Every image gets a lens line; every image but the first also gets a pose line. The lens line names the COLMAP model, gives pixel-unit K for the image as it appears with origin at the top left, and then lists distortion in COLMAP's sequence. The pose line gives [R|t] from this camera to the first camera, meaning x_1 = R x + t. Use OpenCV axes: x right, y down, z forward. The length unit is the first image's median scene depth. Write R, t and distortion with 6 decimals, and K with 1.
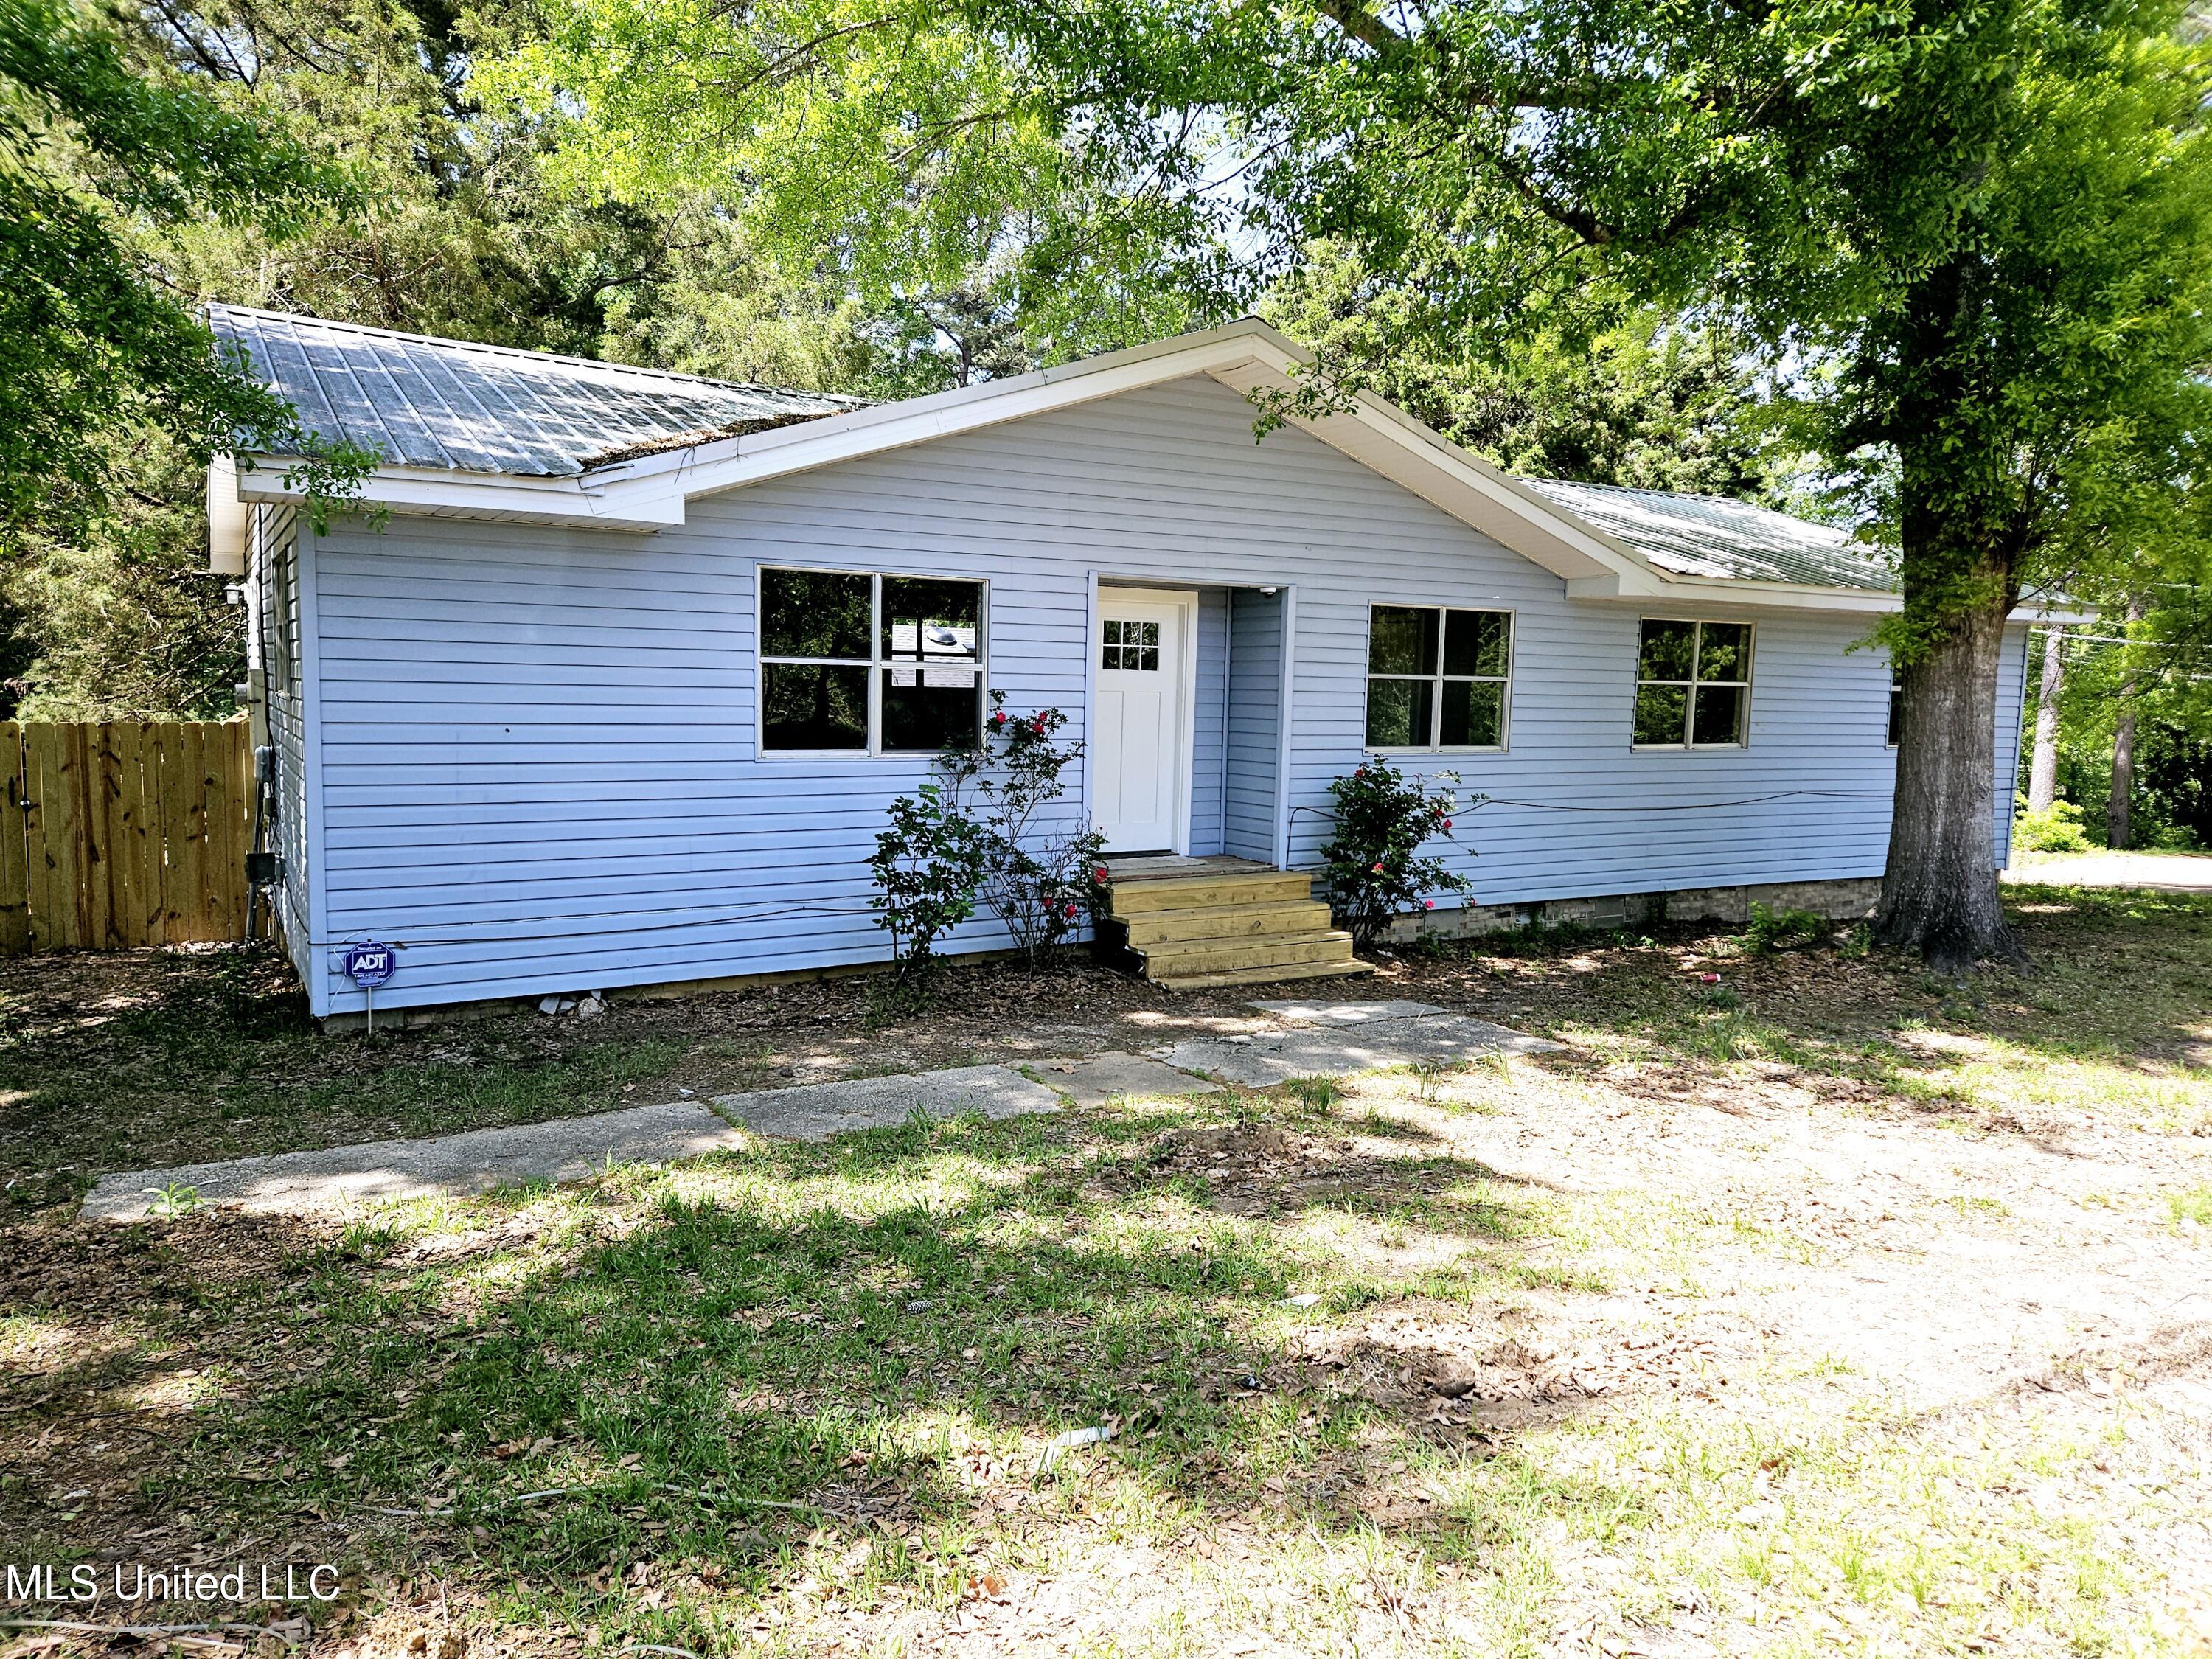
lens RADIAL K [[1474.6, 0, 1111.7], [0, 1474.6, 836.3], [0, 0, 1]] dist [0.076450, -0.054554]
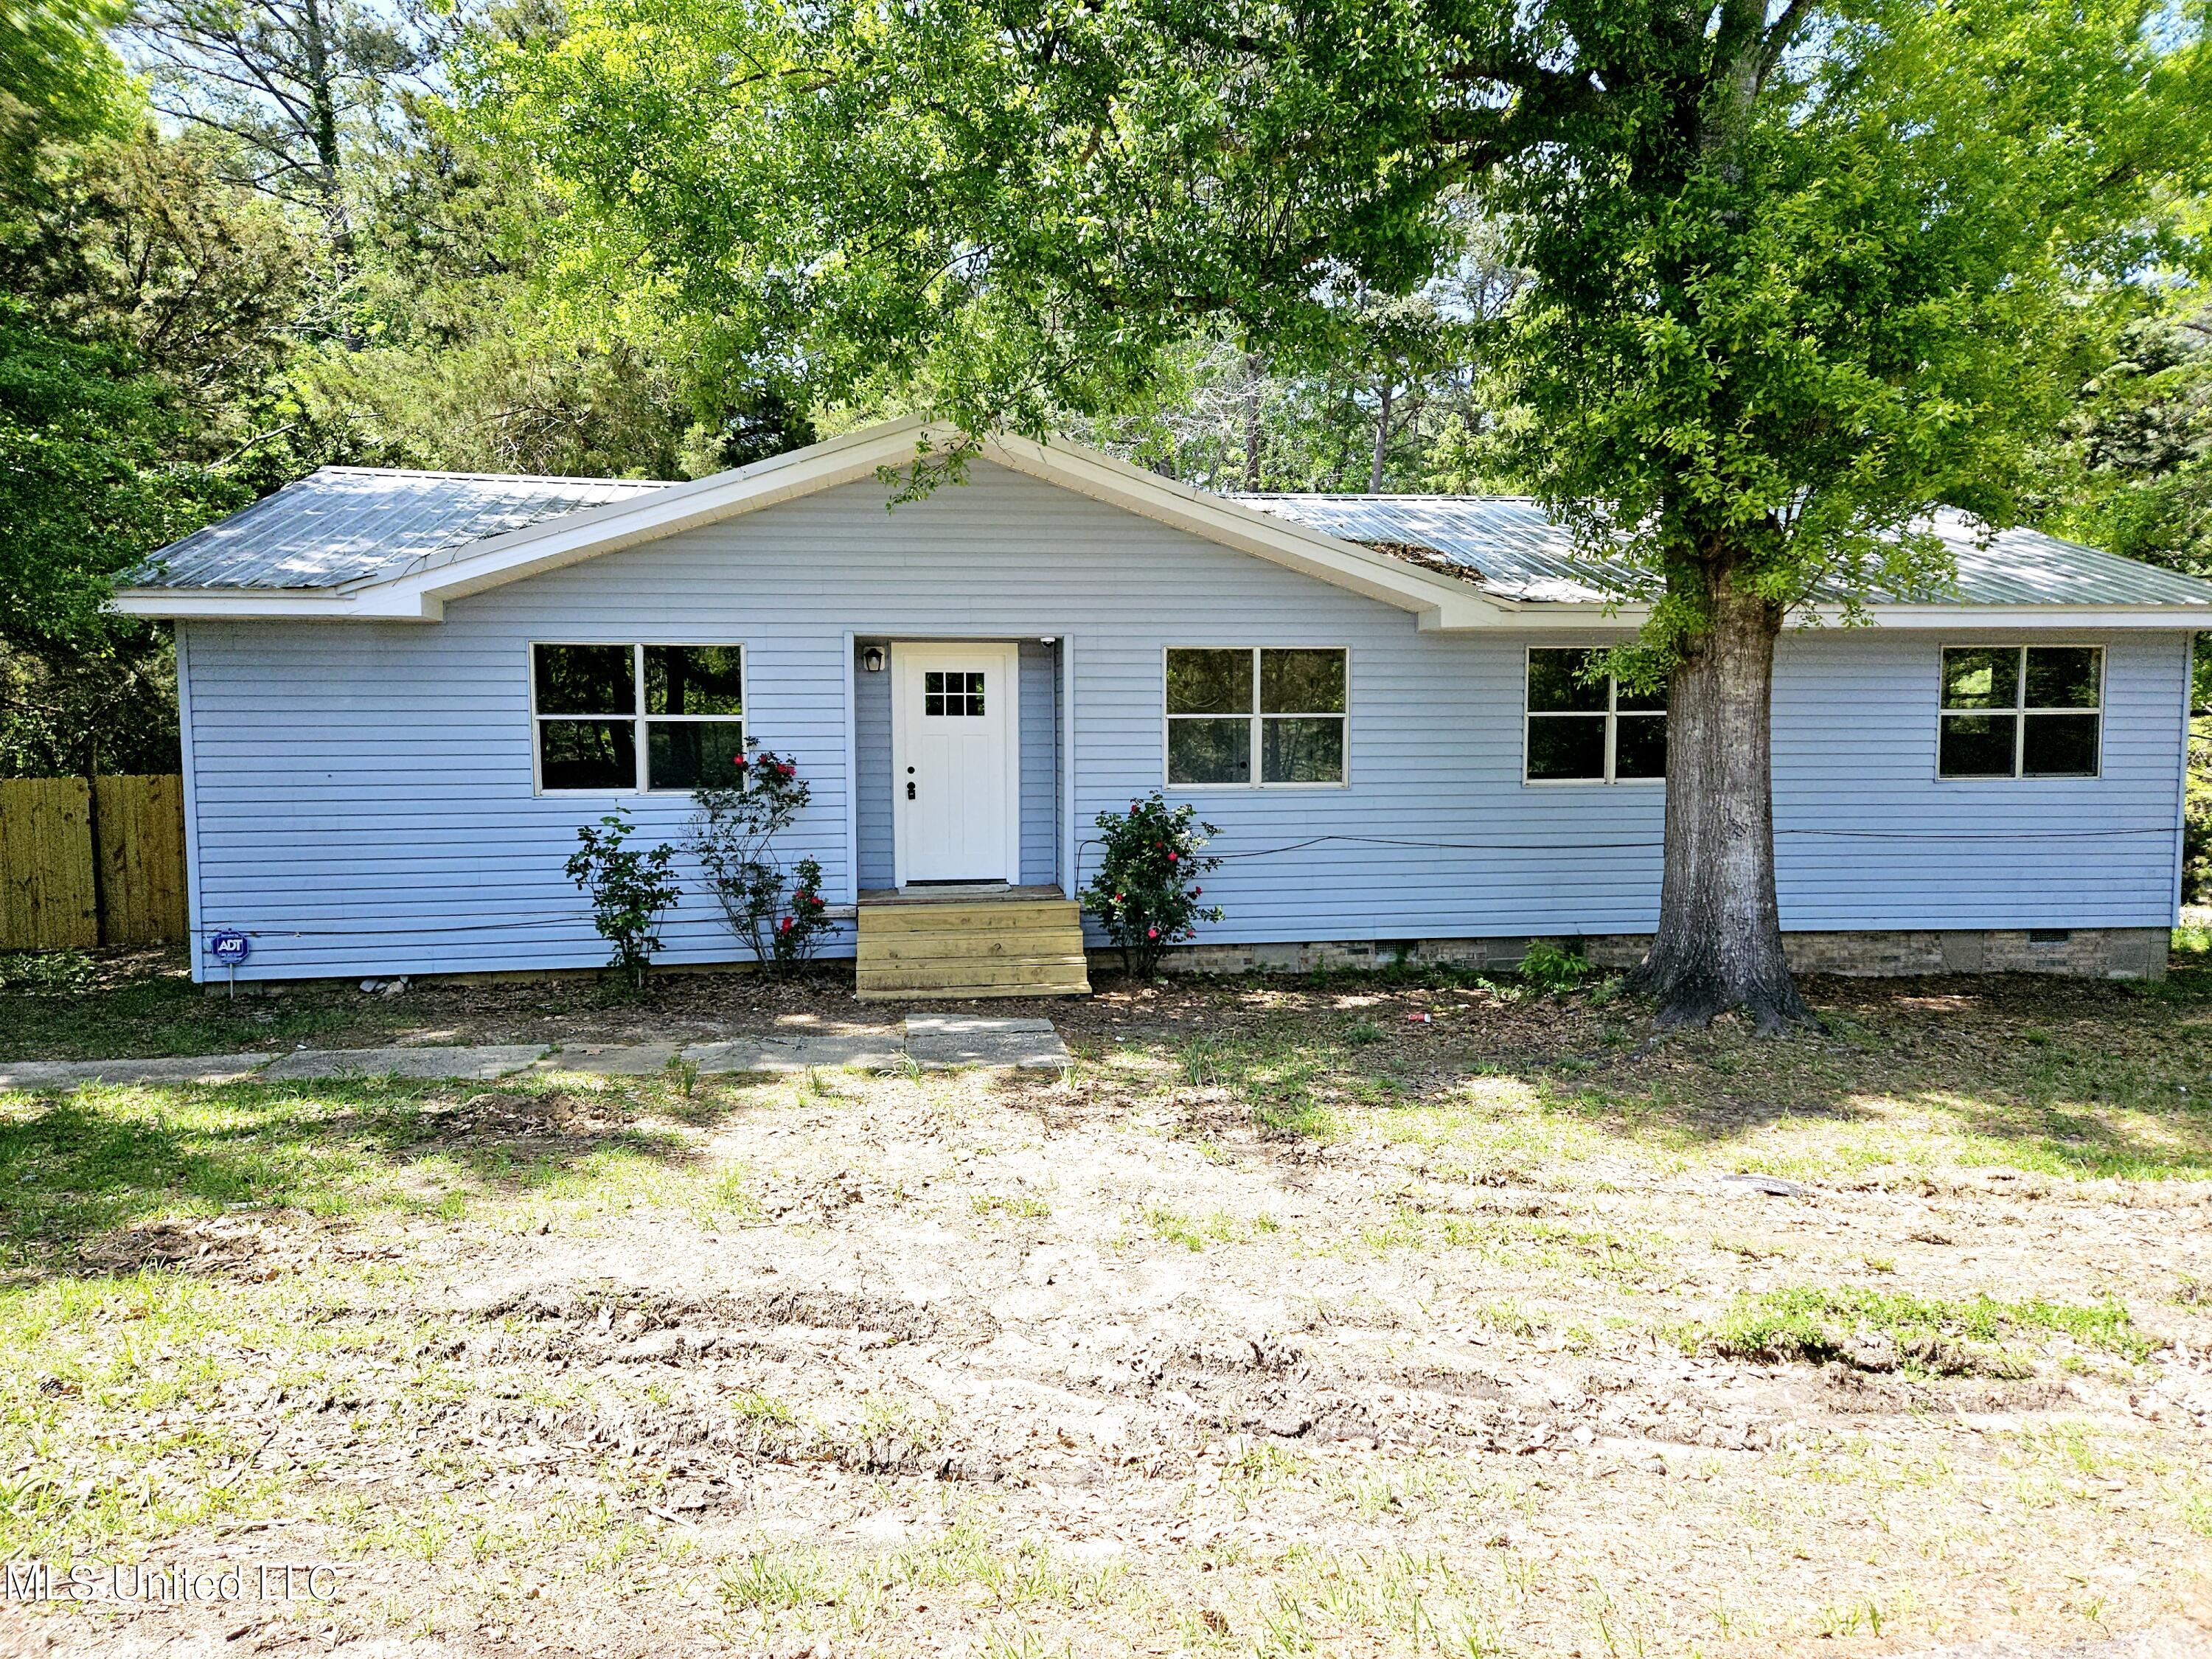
lens RADIAL K [[1474.6, 0, 1111.7], [0, 1474.6, 836.3], [0, 0, 1]] dist [0.076450, -0.054554]
pose [[0.923268, 0.005888, -0.384111, 0.634617], [-0.016492, 0.999568, -0.024318, 0.003432], [0.383802, 0.028787, 0.922966, 0.026989]]
